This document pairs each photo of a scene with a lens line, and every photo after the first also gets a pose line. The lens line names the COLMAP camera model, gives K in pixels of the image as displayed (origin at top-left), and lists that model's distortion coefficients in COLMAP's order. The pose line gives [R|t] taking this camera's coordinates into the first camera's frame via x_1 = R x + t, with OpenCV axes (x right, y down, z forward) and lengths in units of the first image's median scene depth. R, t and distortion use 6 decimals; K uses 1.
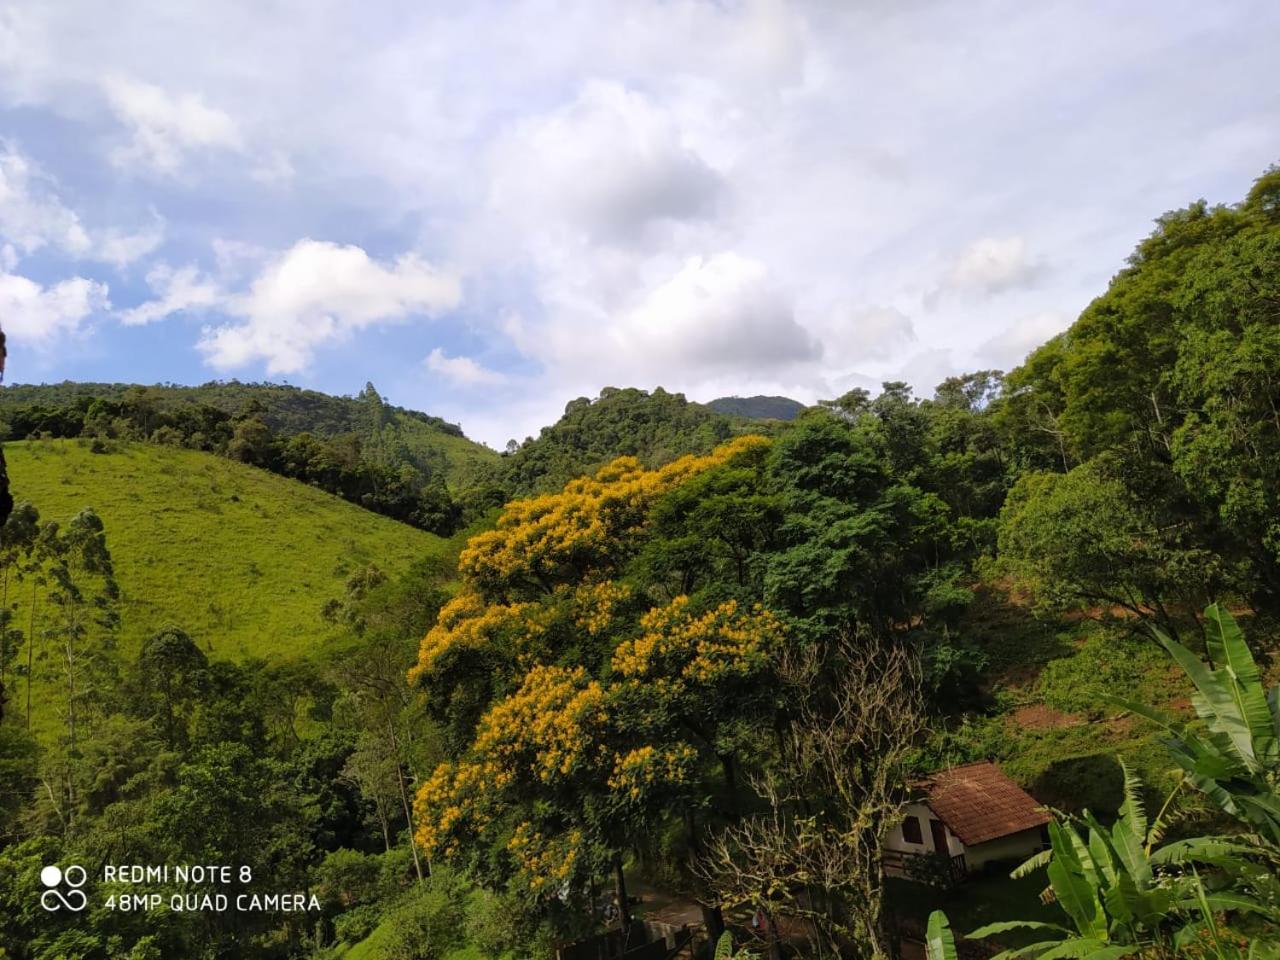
lens RADIAL K [[974.3, 0, 633.1], [0, 974.3, 479.9], [0, 0, 1]] dist [0.131932, -0.245765]
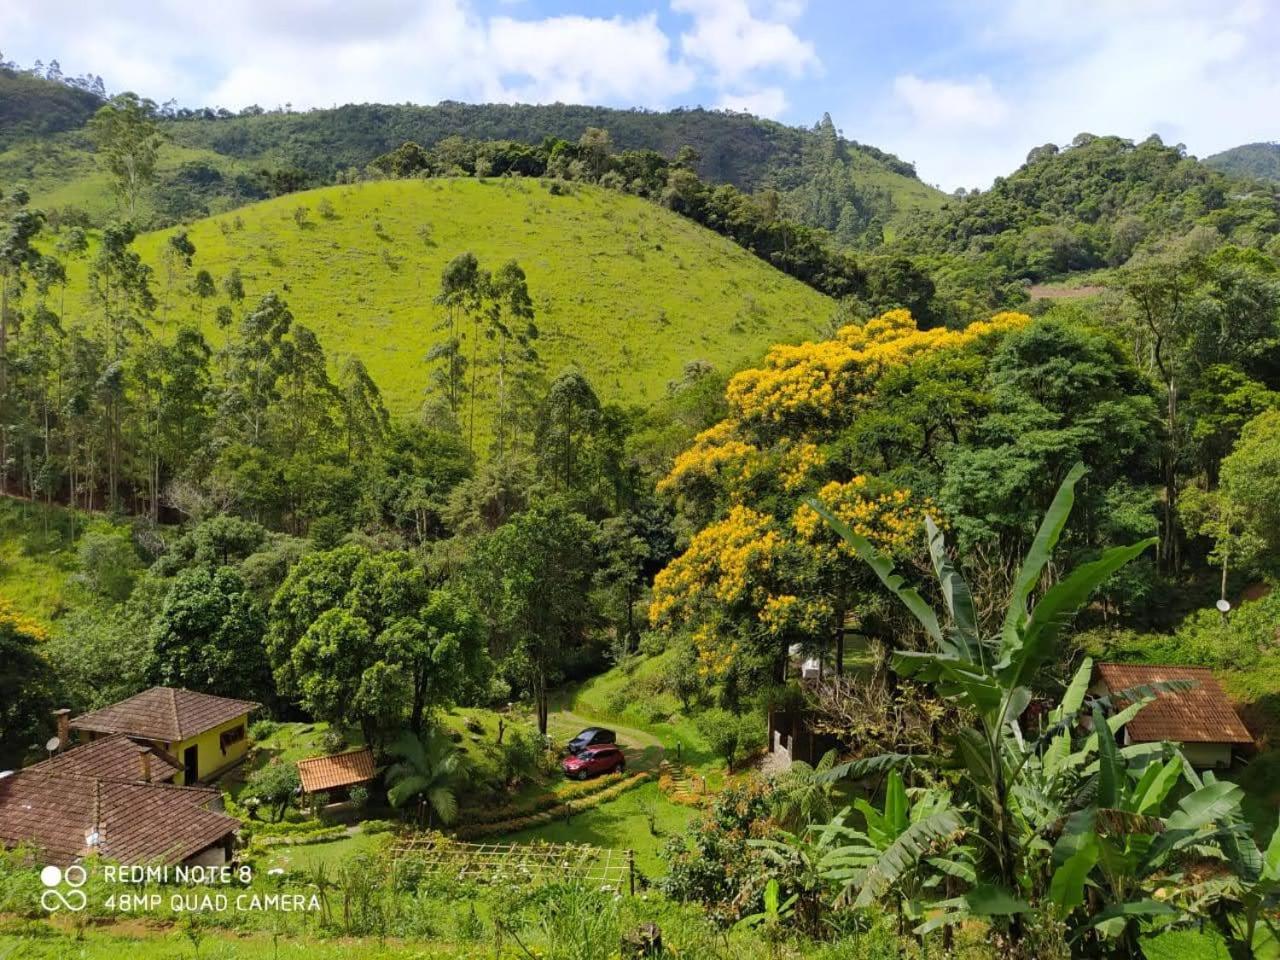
lens RADIAL K [[971.1, 0, 630.2], [0, 971.1, 470.3], [0, 0, 1]] dist [0.130469, -0.227964]
pose [[0.896691, 0.184758, -0.402255, 0.051874], [-0.076754, 0.959861, 0.269771, -0.033503], [0.435951, -0.211026, 0.874880, -0.018403]]
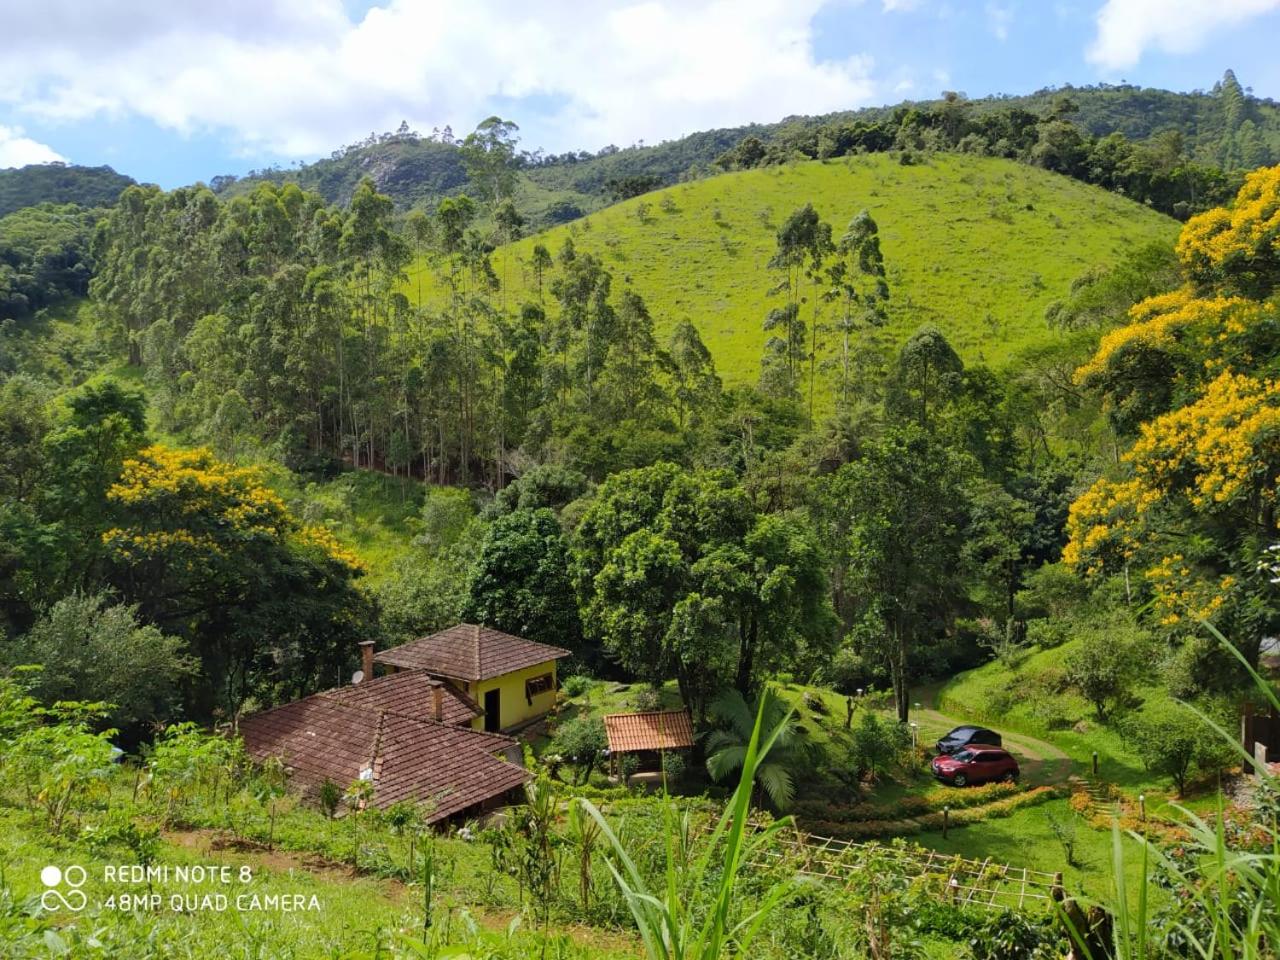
lens RADIAL K [[971.1, 0, 630.2], [0, 971.1, 470.3], [0, 0, 1]] dist [0.130469, -0.227964]
pose [[0.706978, 0.170878, -0.686282, 0.024413], [0.016608, 0.966093, 0.257658, 0.011219], [0.707041, -0.193557, 0.680169, 0.024541]]
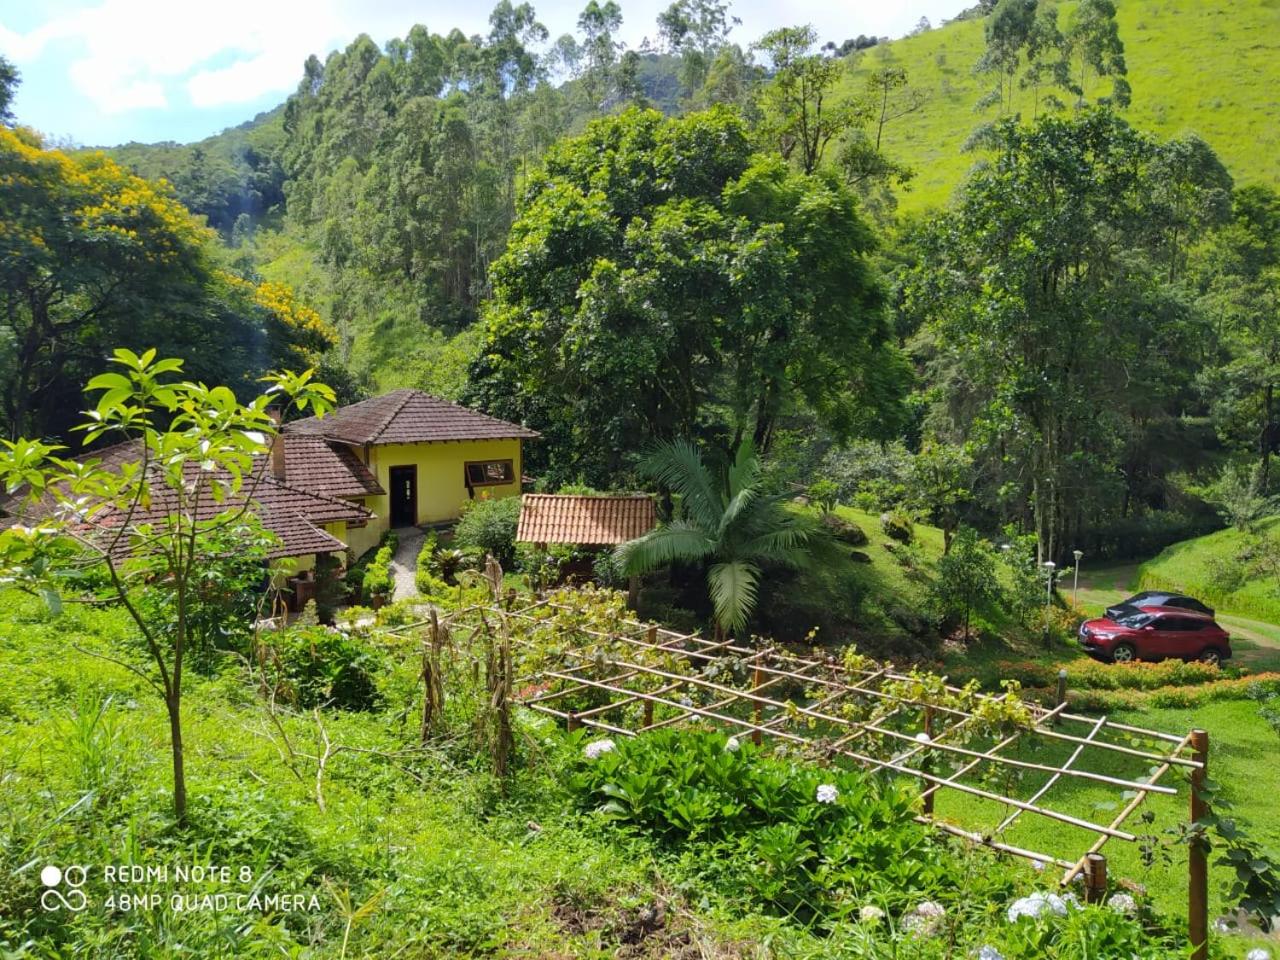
lens RADIAL K [[959.9, 0, 640.0], [0, 959.9, 480.0], [0, 0, 1]] dist [0.011957, 0.005298]
pose [[0.520397, 0.253061, -0.815566, 0.002154], [0.050726, 0.944232, 0.325351, 0.074595], [0.852417, -0.210682, 0.478538, 0.108033]]
